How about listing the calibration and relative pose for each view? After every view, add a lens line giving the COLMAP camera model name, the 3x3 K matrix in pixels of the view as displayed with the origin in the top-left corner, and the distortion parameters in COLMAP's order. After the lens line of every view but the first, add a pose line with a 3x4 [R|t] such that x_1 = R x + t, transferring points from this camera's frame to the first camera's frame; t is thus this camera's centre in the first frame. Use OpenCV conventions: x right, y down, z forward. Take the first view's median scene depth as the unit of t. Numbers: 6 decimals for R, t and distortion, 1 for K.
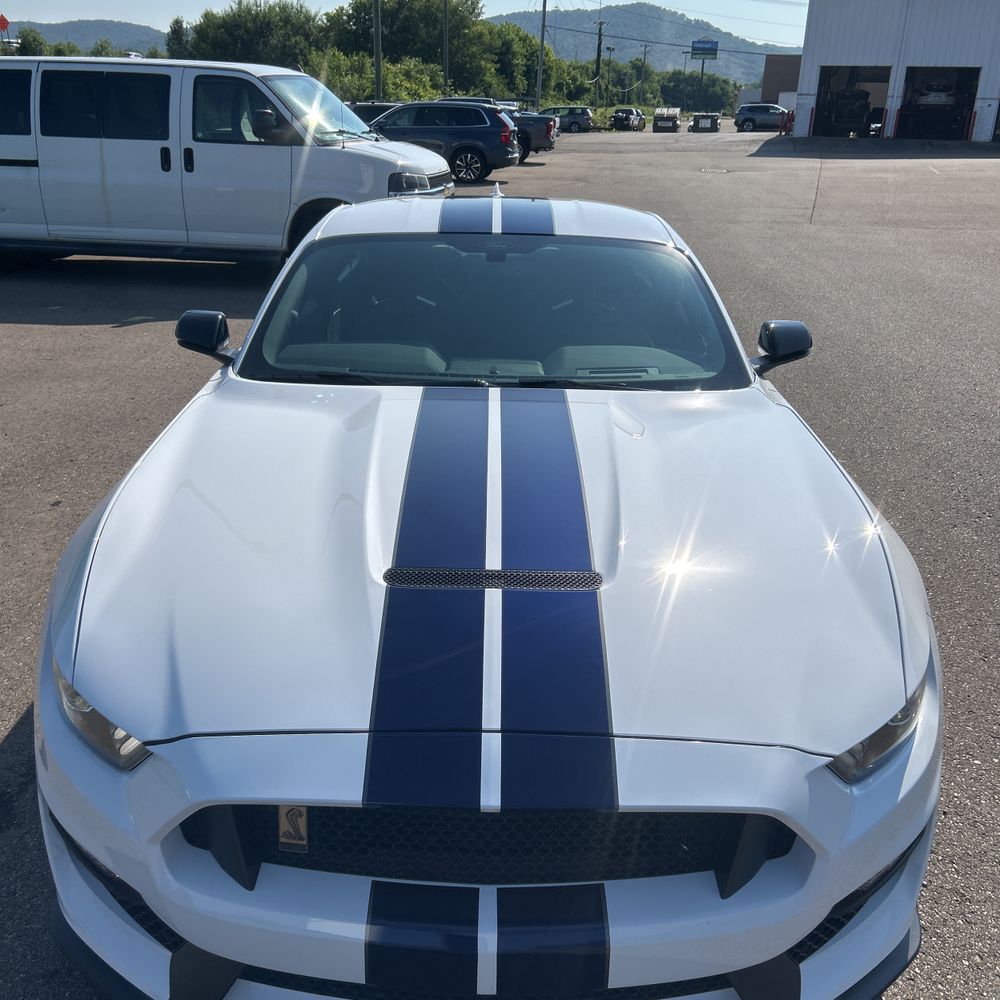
lens RADIAL K [[998.3, 0, 503.0], [0, 998.3, 500.2], [0, 0, 1]] dist [0.042084, -0.041552]
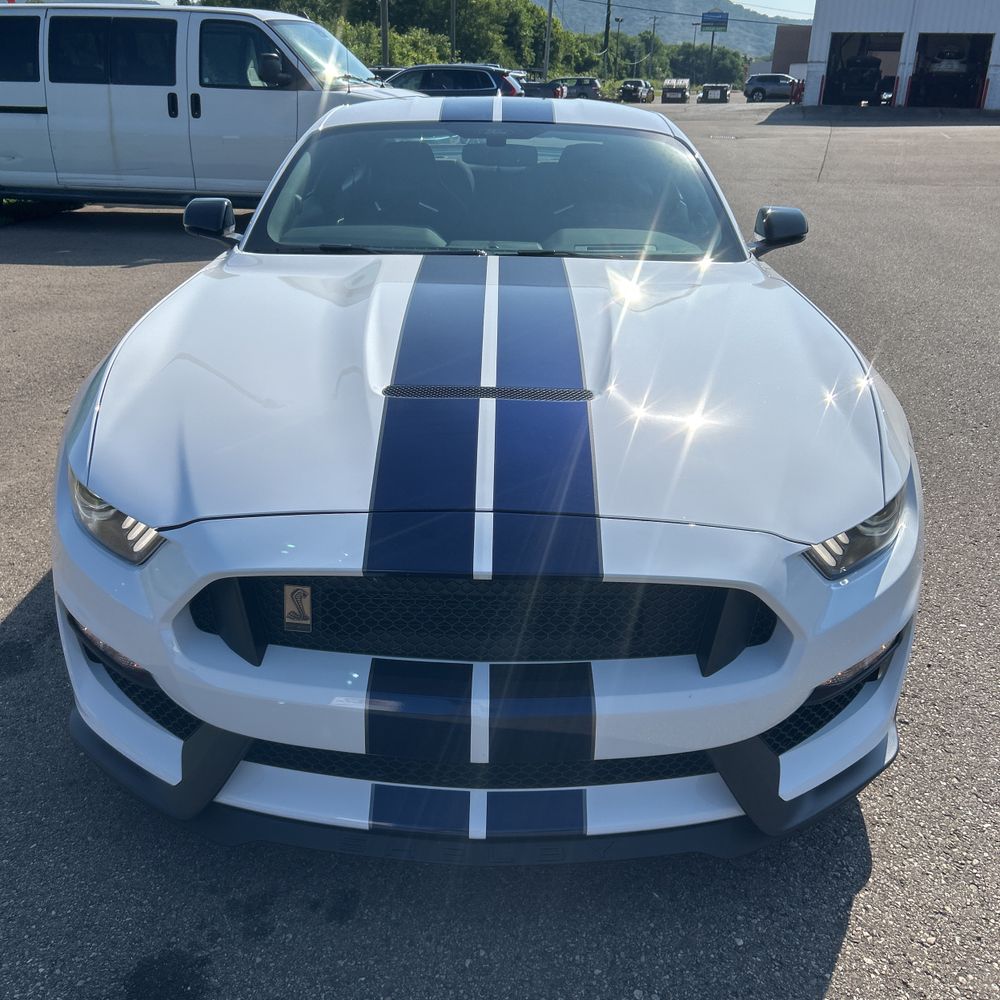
lens RADIAL K [[997.3, 0, 496.1], [0, 997.3, 501.4], [0, 0, 1]] dist [0.029784, -0.023379]
pose [[0.999902, 0.001585, -0.013900, 0.002698], [-0.001265, 0.999735, 0.022983, 0.034072], [0.013933, -0.022964, 0.999639, -0.008203]]
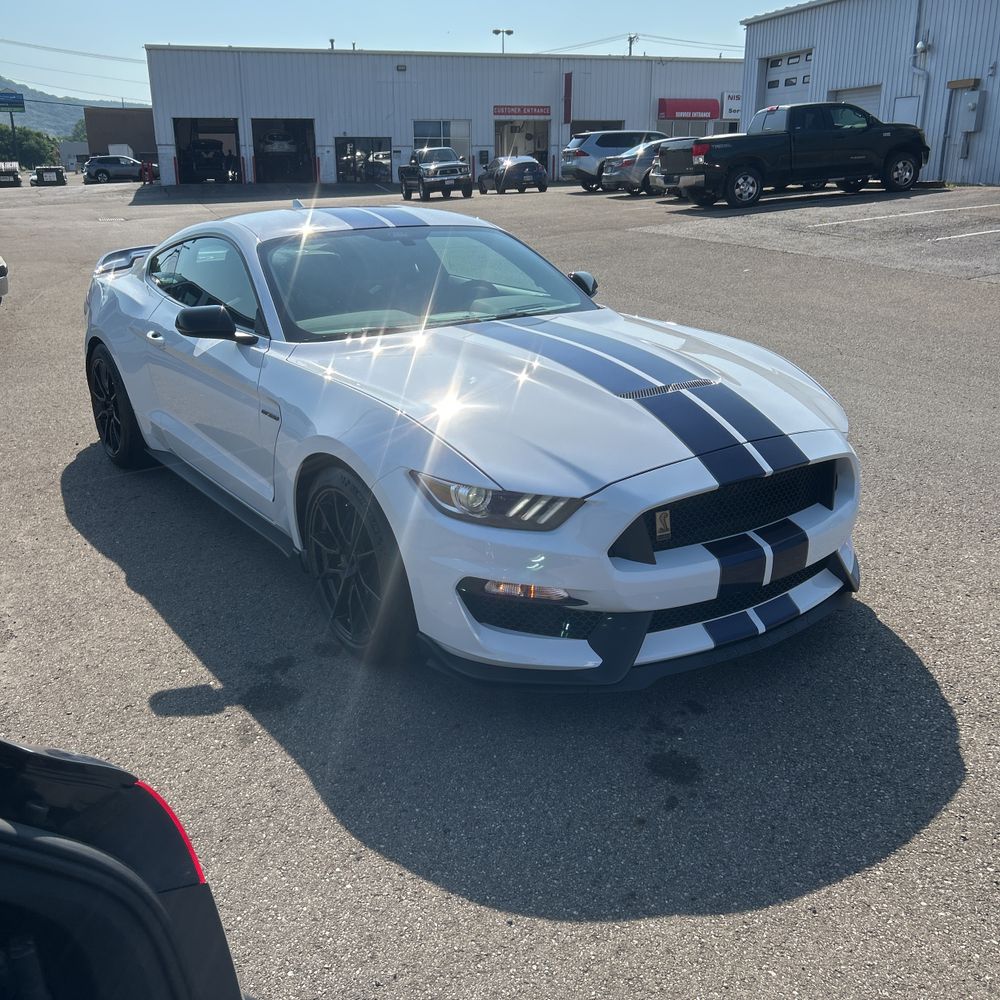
lens RADIAL K [[998.8, 0, 495.4], [0, 998.8, 498.7], [0, 0, 1]] dist [0.012781, 0.005609]
pose [[0.819204, -0.212301, 0.532759, -0.247120], [0.236094, 0.971432, 0.024075, 0.030670], [-0.522651, 0.106058, 0.845924, -0.058861]]
